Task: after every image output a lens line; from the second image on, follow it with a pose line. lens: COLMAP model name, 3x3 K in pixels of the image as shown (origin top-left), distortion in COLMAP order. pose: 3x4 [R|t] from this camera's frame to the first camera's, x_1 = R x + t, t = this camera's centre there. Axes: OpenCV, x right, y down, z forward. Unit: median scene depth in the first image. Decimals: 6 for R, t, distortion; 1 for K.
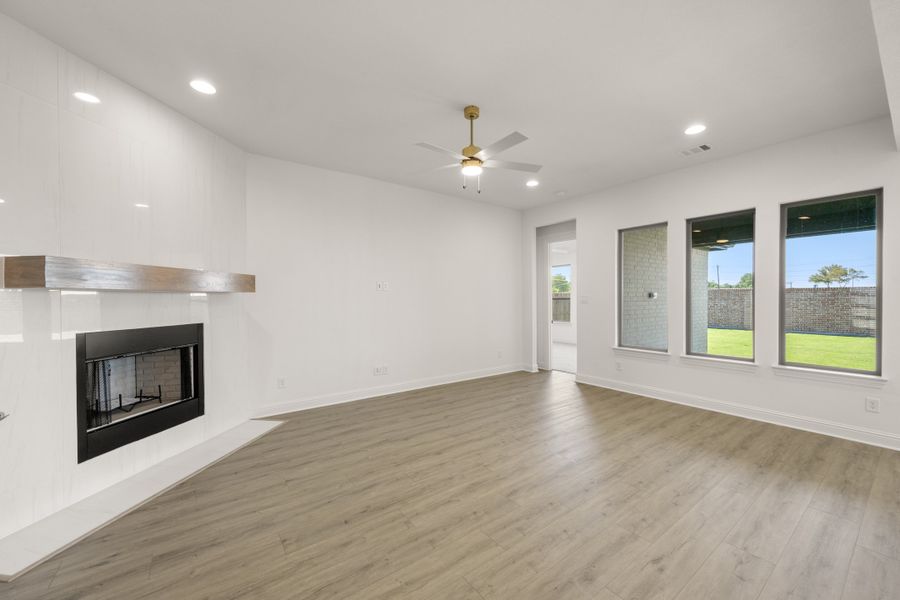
lens RADIAL K [[351.4, 0, 457.2], [0, 351.4, 299.2], [0, 0, 1]] dist [0.000237, 0.000401]
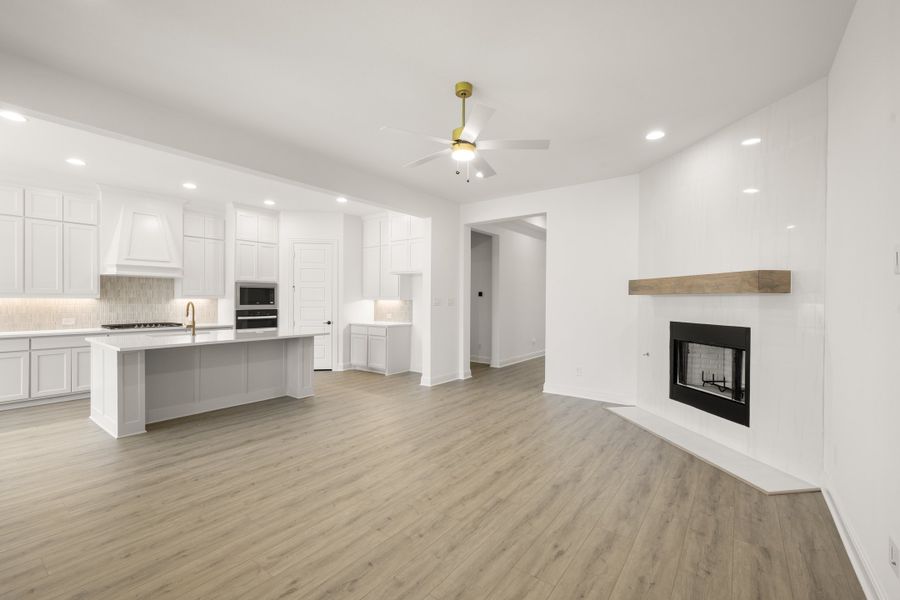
lens RADIAL K [[383.8, 0, 455.2], [0, 383.8, 304.0], [0, 0, 1]] dist [0.012174, 0.000473]
pose [[-0.961098, 0.000887, -0.276205, 0.313265], [-0.004059, 0.999842, 0.017332, -0.009466], [0.276177, 0.017779, -0.960942, 1.847235]]
